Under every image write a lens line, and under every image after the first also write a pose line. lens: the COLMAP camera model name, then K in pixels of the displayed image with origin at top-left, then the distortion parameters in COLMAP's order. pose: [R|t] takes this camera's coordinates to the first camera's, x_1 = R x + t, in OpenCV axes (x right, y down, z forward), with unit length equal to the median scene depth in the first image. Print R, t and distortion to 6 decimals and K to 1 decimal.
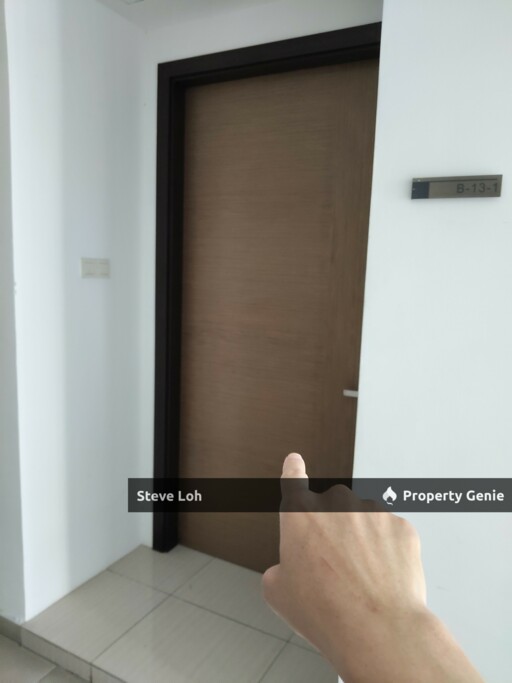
lens RADIAL K [[518.3, 0, 256.0], [0, 518.3, 341.5], [0, 0, 1]] dist [-0.004071, -0.007372]
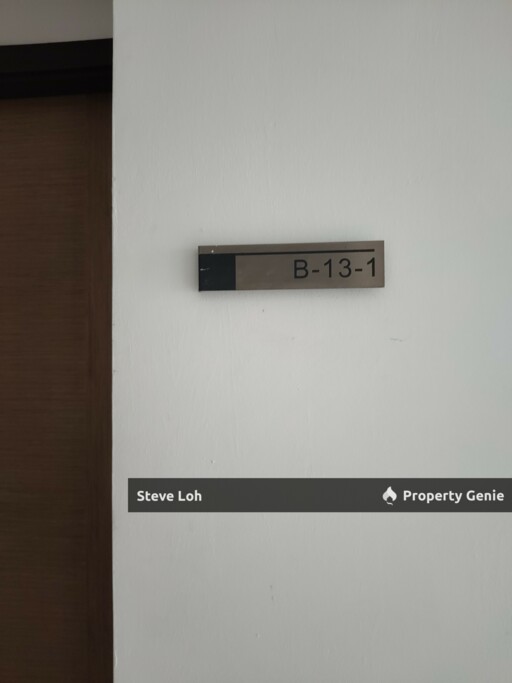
lens RADIAL K [[507.1, 0, 259.2], [0, 507.1, 340.7], [0, 0, 1]] dist [0.028942, -0.061785]
pose [[0.923328, -0.042074, 0.381700, 0.099746], [0.097629, 0.987040, -0.127362, -0.095660], [-0.371394, 0.154862, 0.915469, 0.326167]]
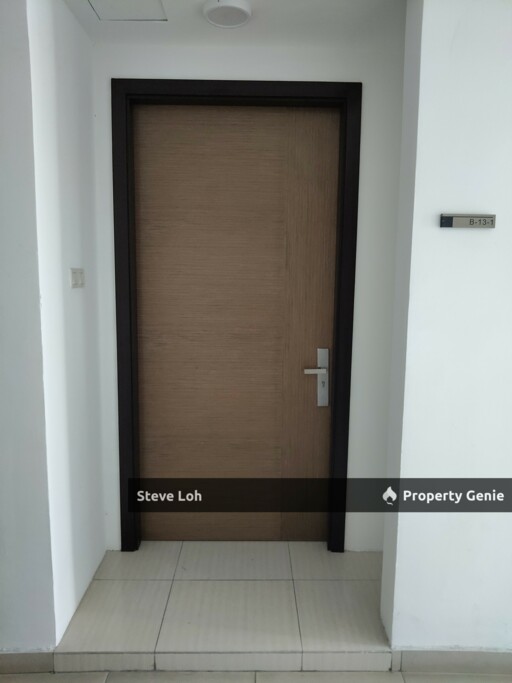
lens RADIAL K [[507.1, 0, 259.2], [0, 507.1, 340.7], [0, 0, 1]] dist [0.028942, -0.061785]
pose [[0.873161, -0.089635, 0.479119, -0.503607], [0.087640, 0.995798, 0.026579, -0.017767], [-0.479488, 0.018783, 0.877348, -0.024105]]
